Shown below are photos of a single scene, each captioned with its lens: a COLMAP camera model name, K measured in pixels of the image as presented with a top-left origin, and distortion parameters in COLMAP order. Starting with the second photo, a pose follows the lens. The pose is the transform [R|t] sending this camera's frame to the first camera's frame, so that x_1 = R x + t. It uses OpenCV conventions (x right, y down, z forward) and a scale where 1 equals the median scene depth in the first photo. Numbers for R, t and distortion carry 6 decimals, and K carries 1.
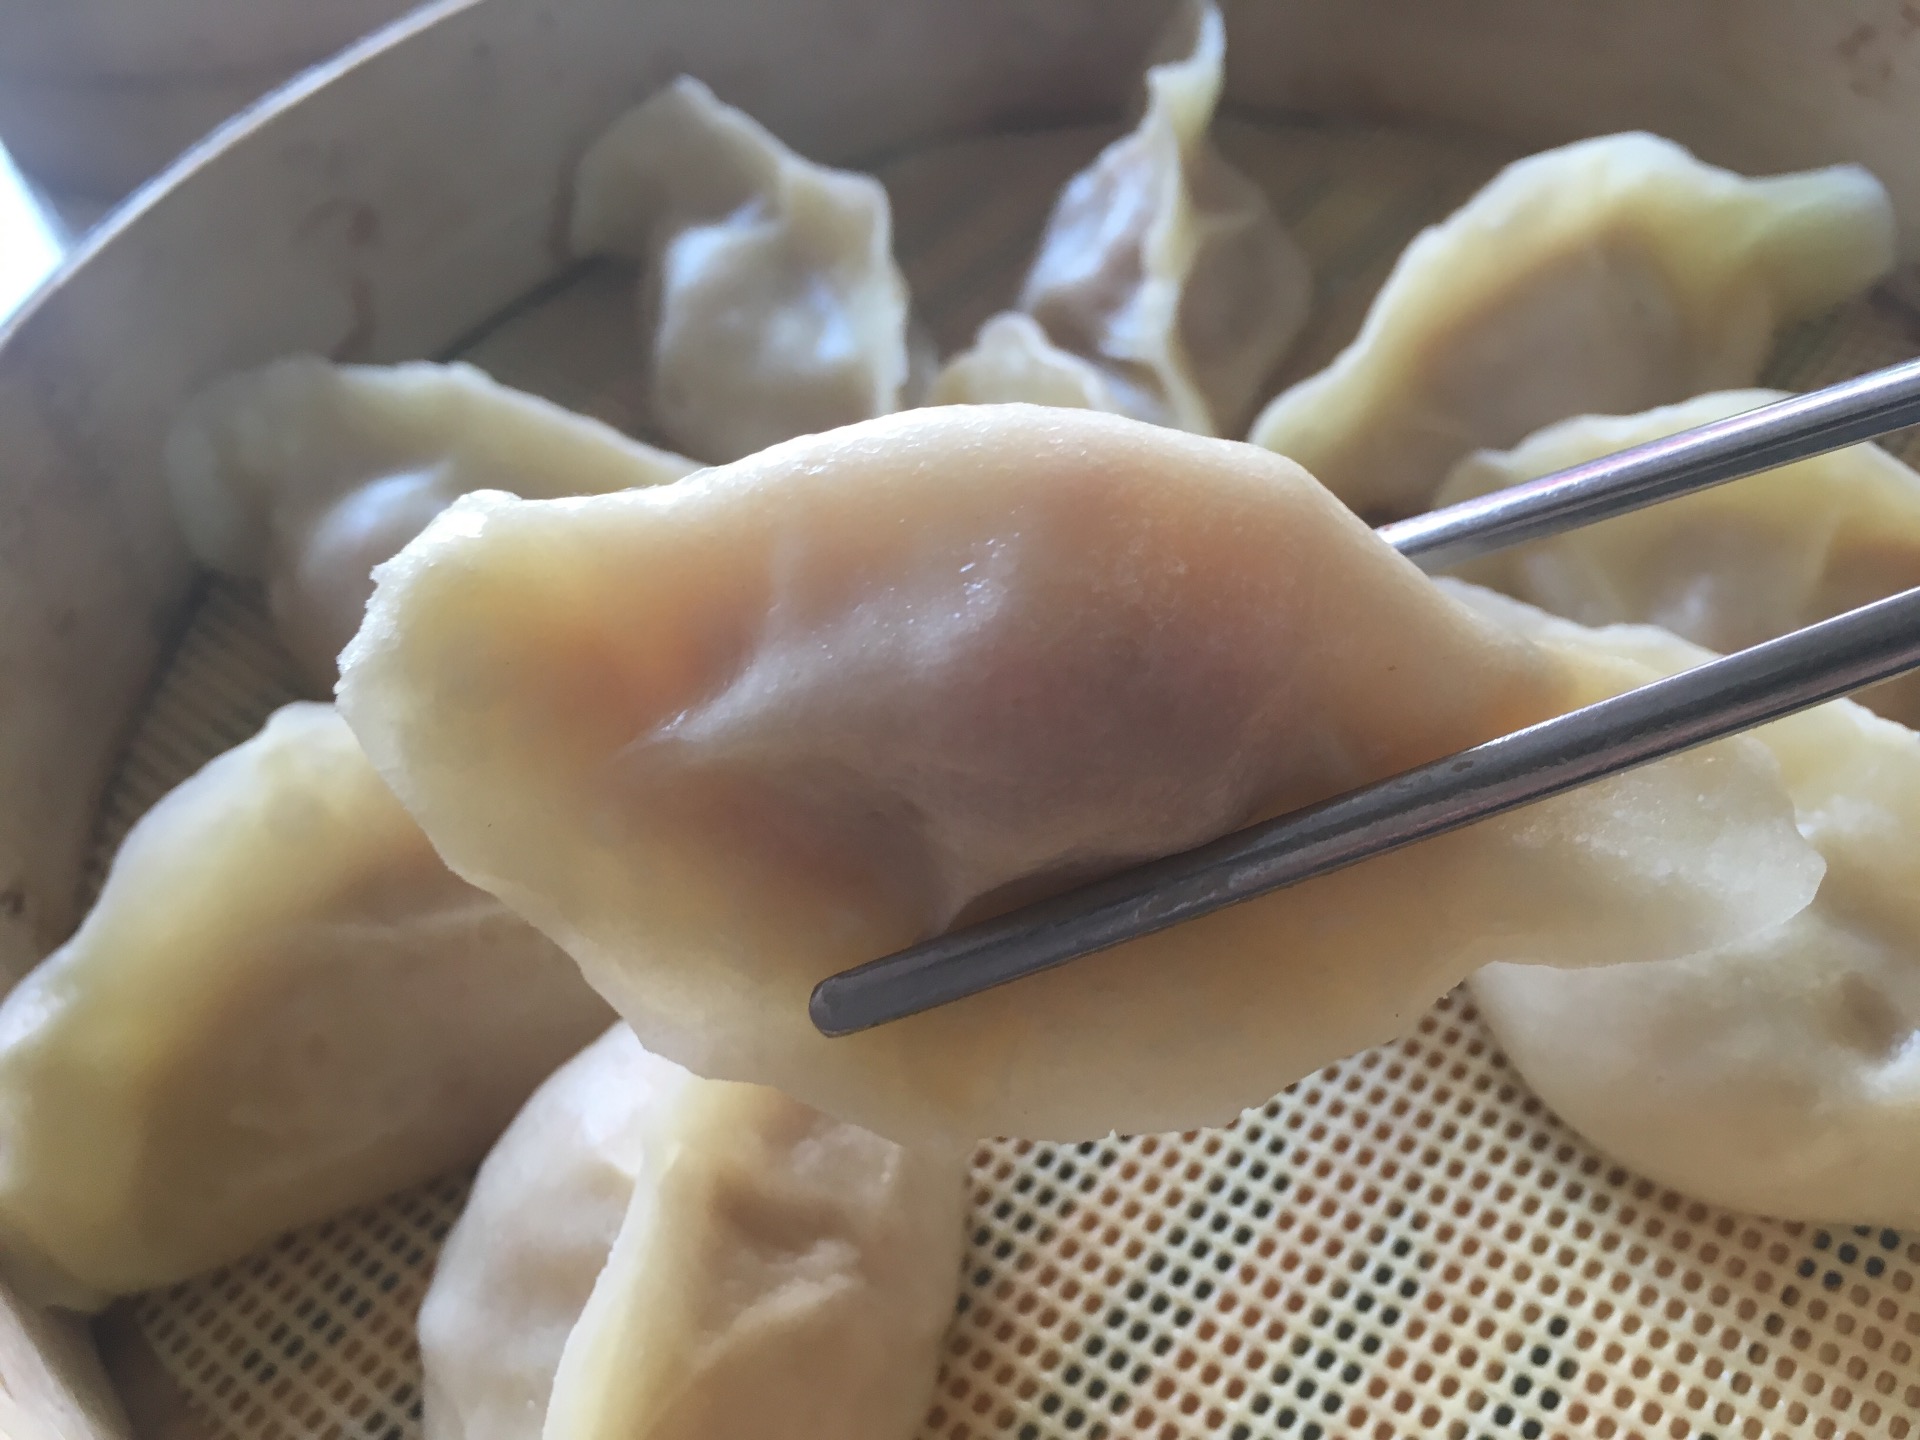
lens RADIAL K [[1826.8, 0, 960.0], [0, 1826.8, 720.0], [0, 0, 1]] dist [0.056255, -0.208156]
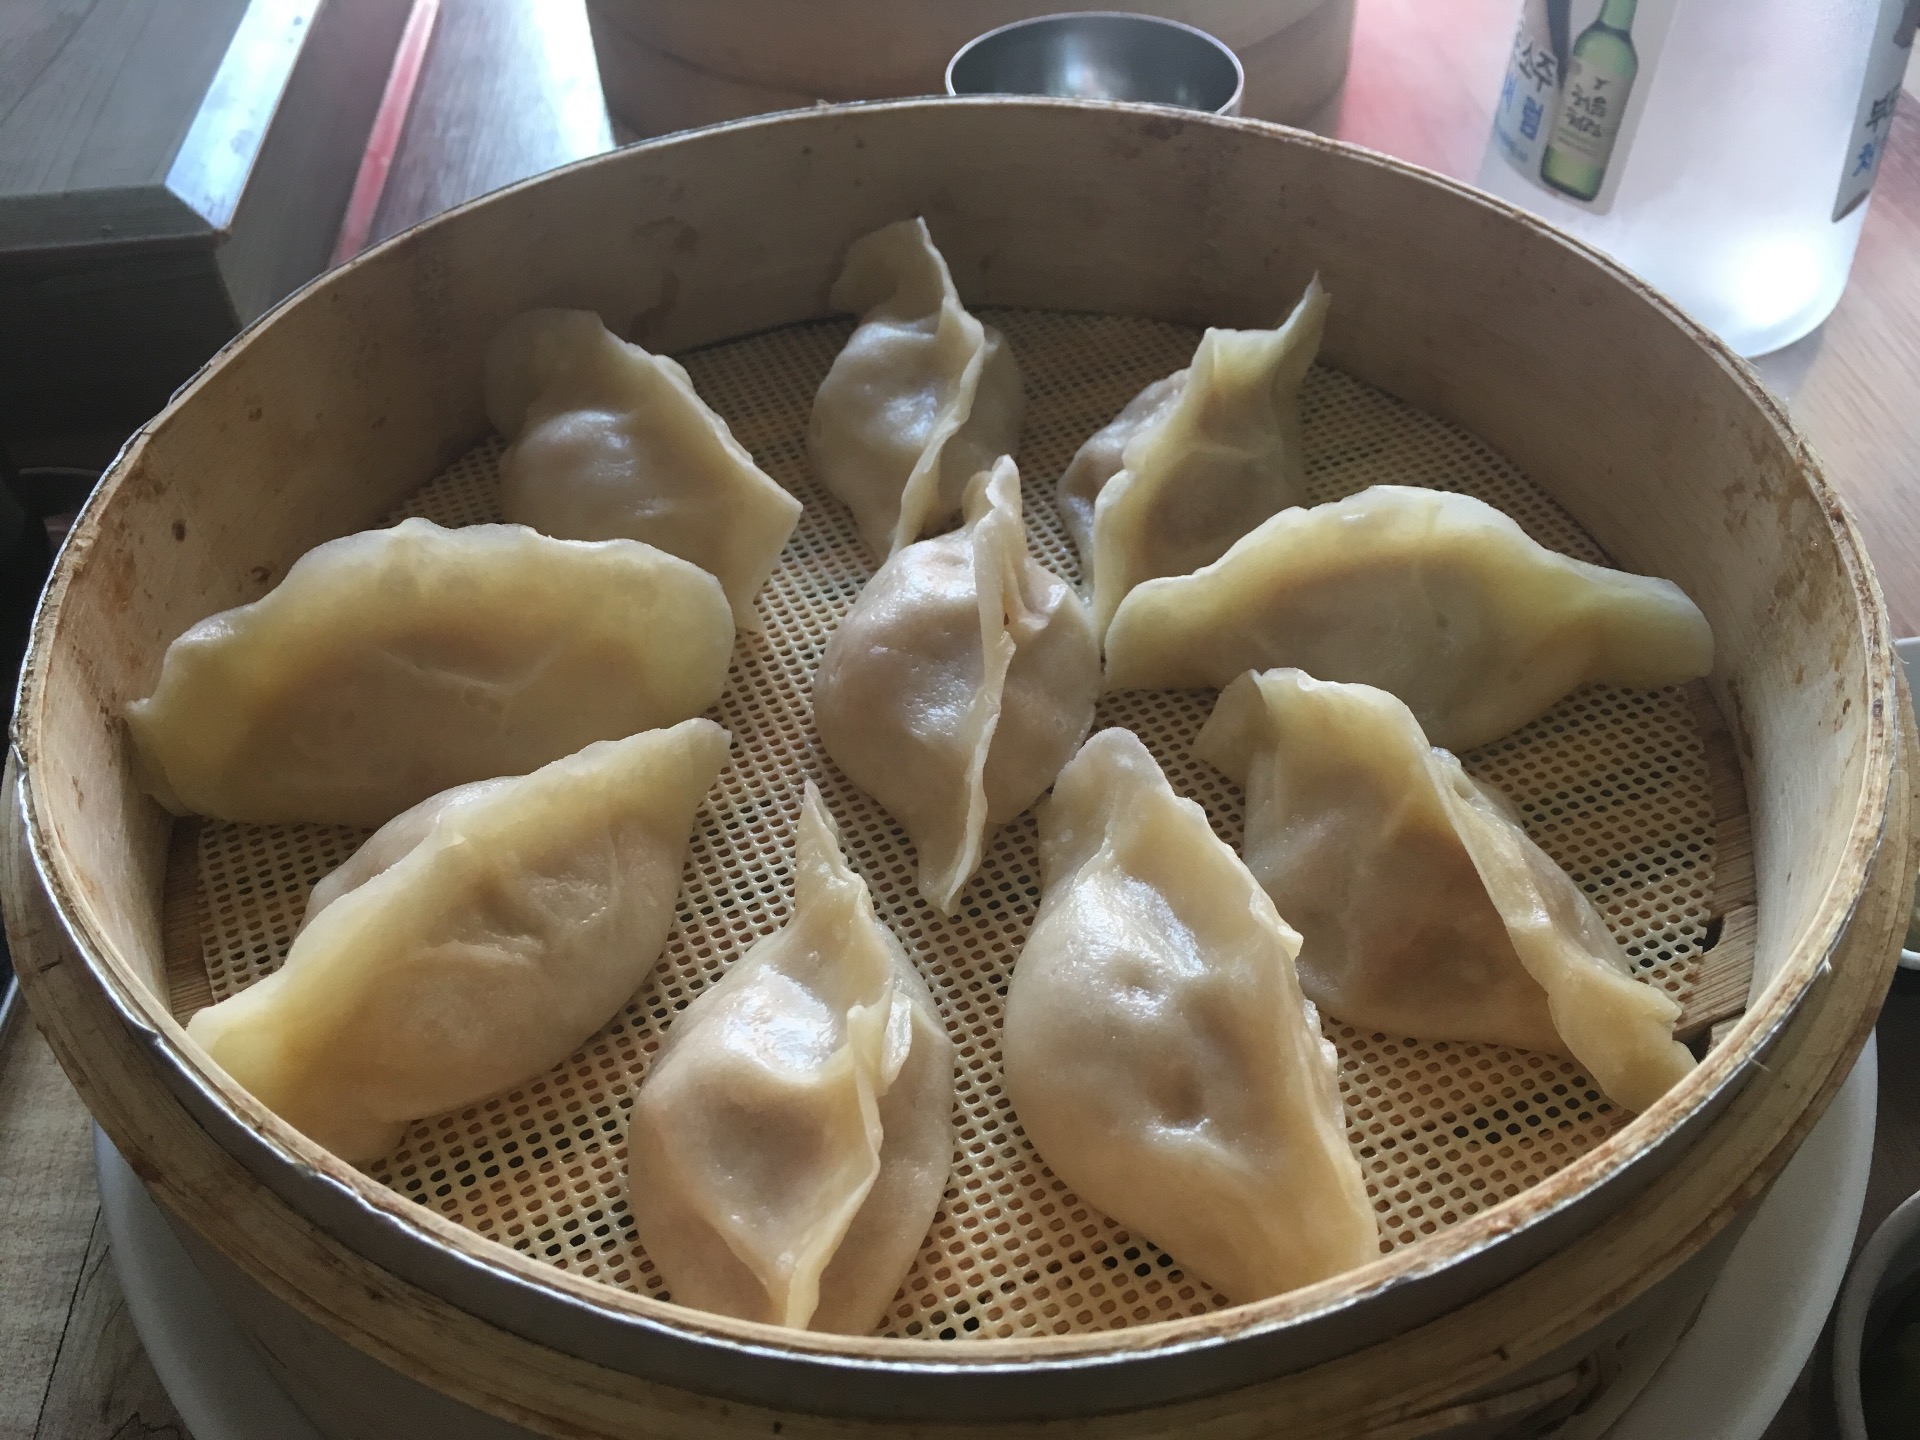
lens RADIAL K [[1826.8, 0, 960.0], [0, 1826.8, 720.0], [0, 0, 1]] dist [0.056255, -0.208156]
pose [[0.888563, 0.388549, -0.243898, 0.551072], [-0.393573, 0.918808, 0.029880, -0.084288], [0.235705, 0.069442, 0.969341, -0.464886]]
